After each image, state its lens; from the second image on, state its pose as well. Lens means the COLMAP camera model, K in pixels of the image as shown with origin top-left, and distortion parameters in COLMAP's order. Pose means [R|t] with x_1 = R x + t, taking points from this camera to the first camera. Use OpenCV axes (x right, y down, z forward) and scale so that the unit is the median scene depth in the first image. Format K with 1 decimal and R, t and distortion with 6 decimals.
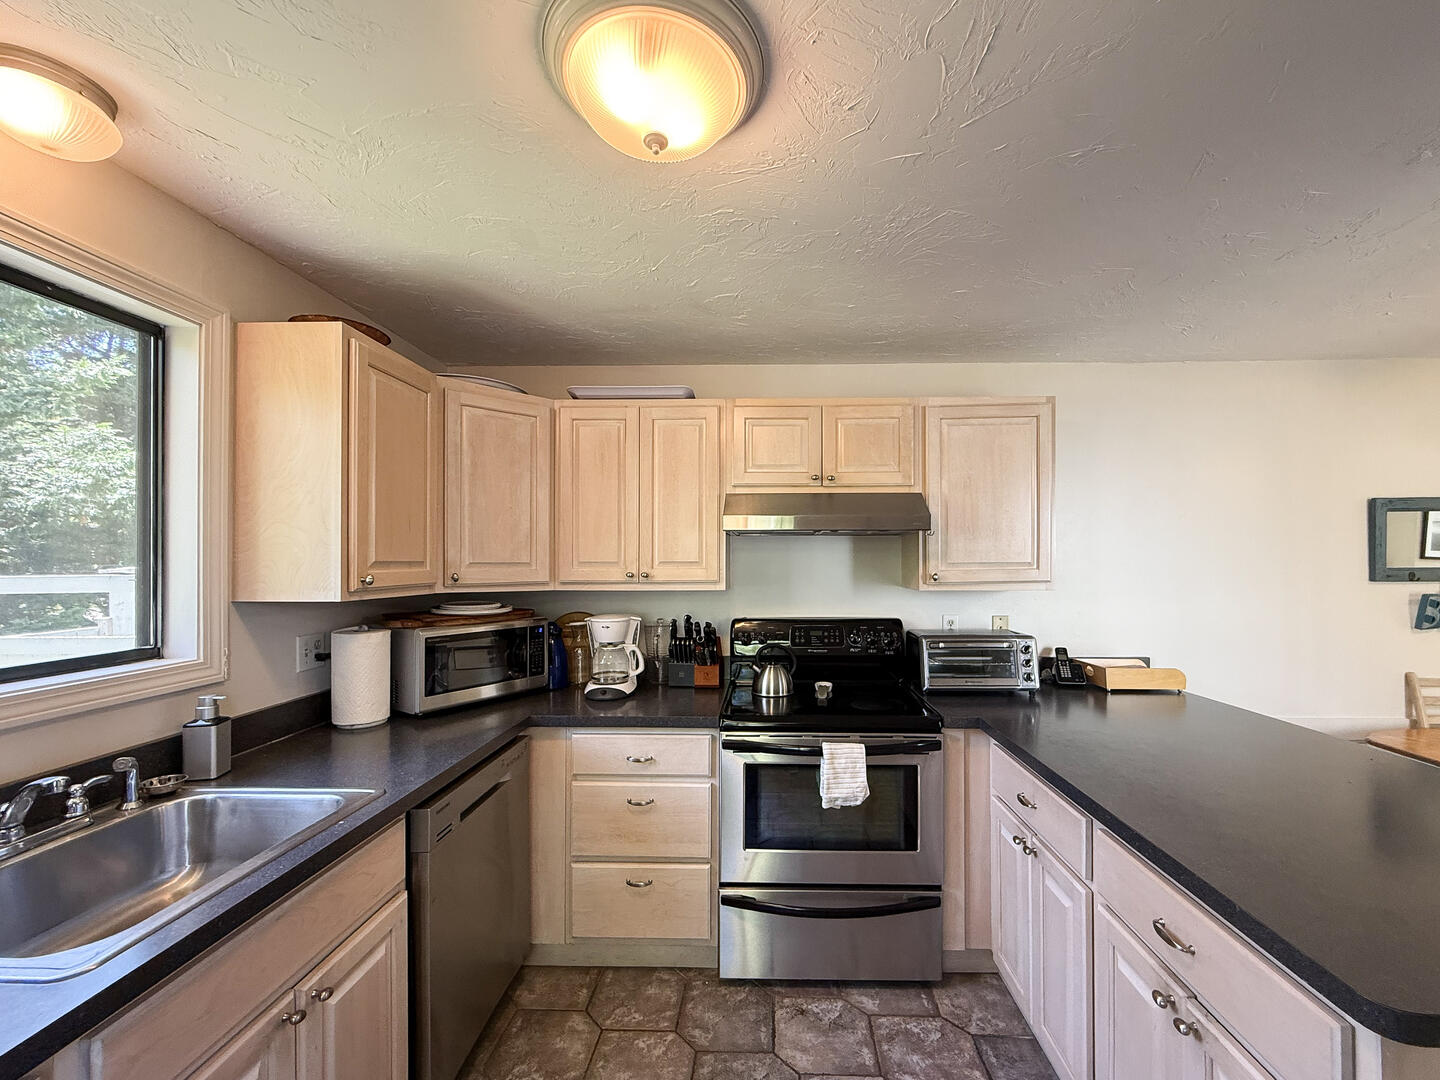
lens RADIAL K [[578.4, 0, 747.3], [0, 578.4, 560.2], [0, 0, 1]] dist [0.001020, 0.000044]
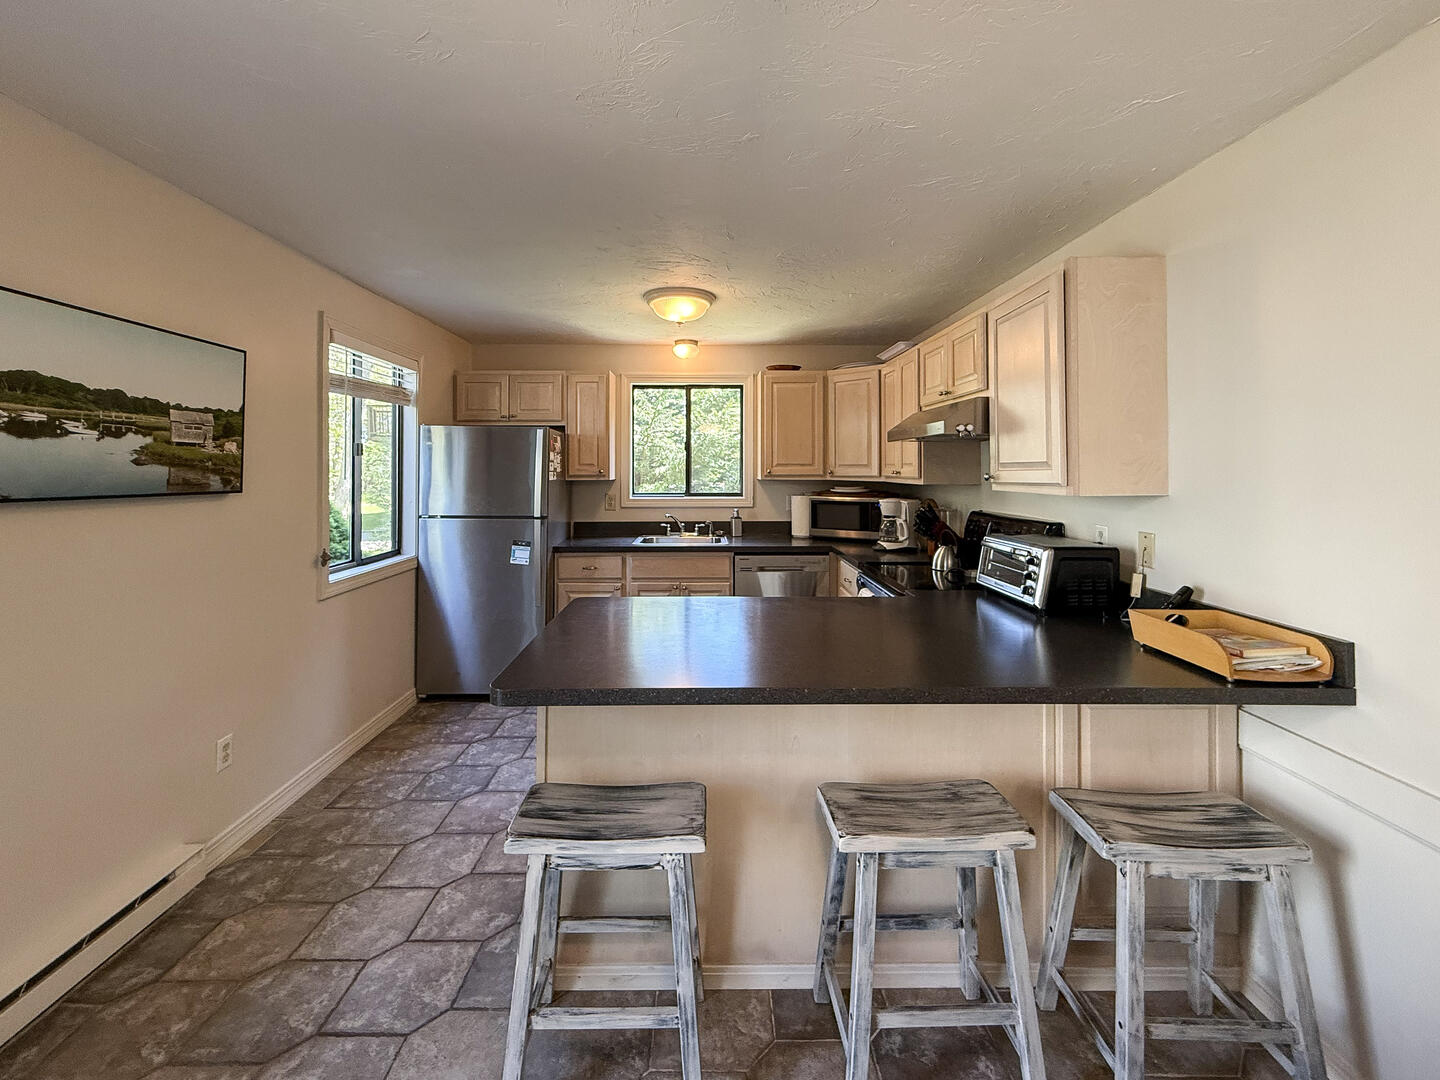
lens RADIAL K [[580.0, 0, 695.1], [0, 580.0, 460.8], [0, 0, 1]] dist [-0.003226, -0.000092]
pose [[0.034572, -0.010423, -0.999348, 1.291698], [0.001017, 0.999945, -0.010394, 0.010466], [0.999402, -0.000657, 0.034580, 0.426336]]
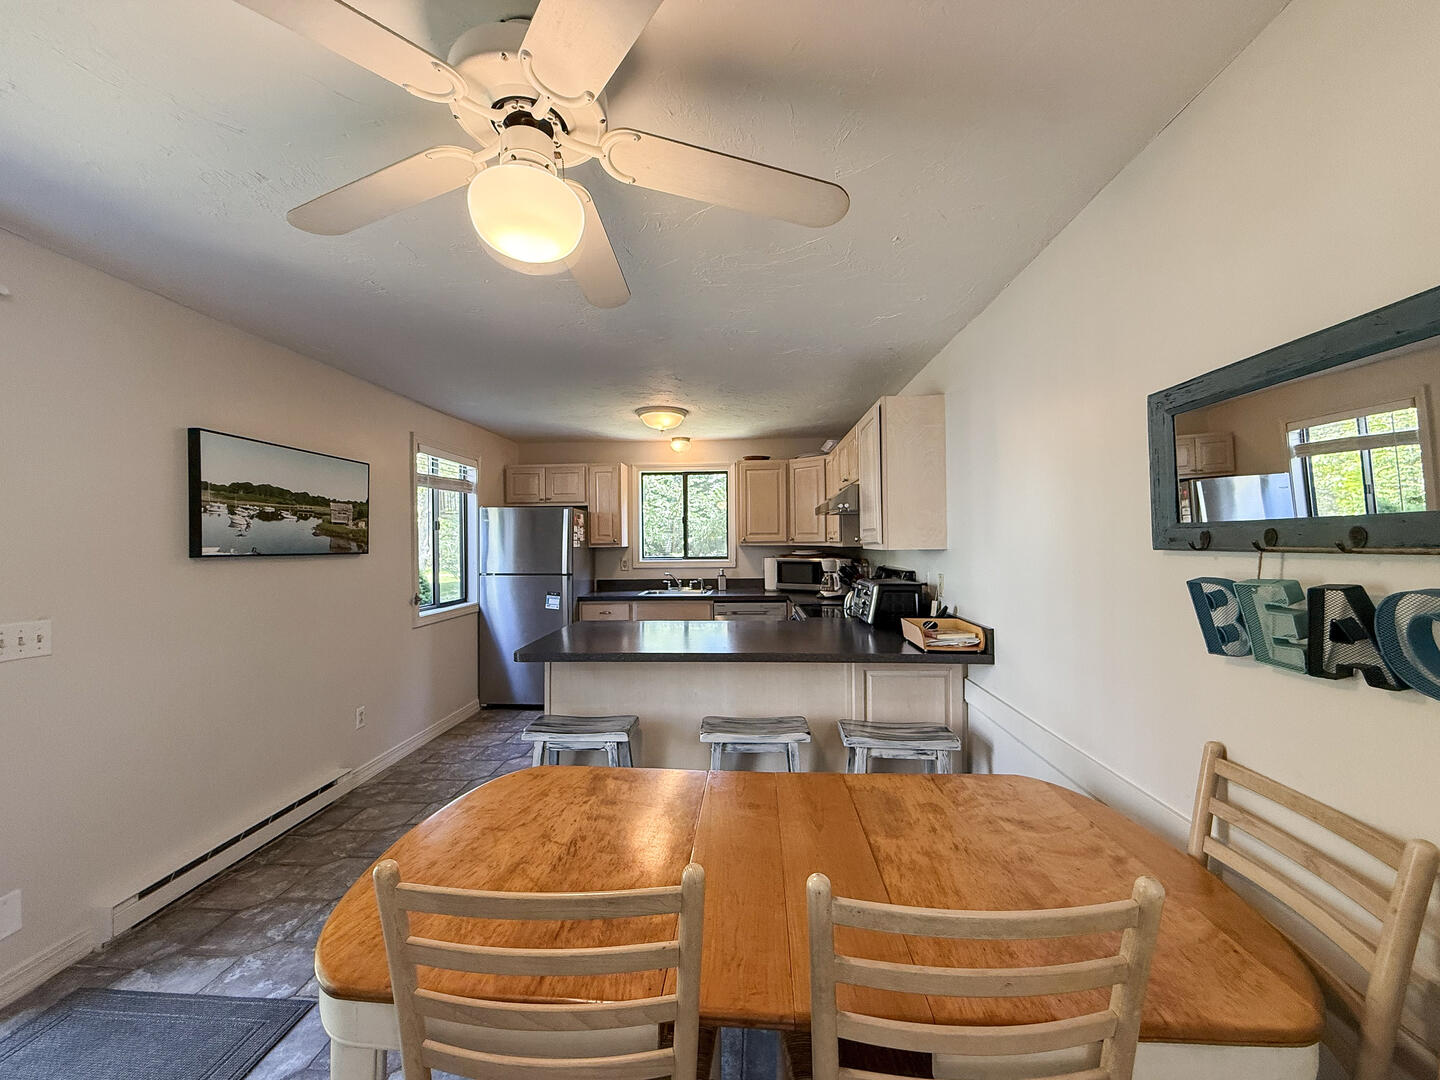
lens RADIAL K [[580.0, 0, 720.3], [0, 580.0, 538.5], [0, 0, 1]] dist [-0.003226, -0.000092]
pose [[-0.024773, -0.002360, -0.999690, 1.820265], [0.011425, 0.999931, -0.002644, 0.028060], [0.999628, -0.011487, -0.024744, 0.678510]]
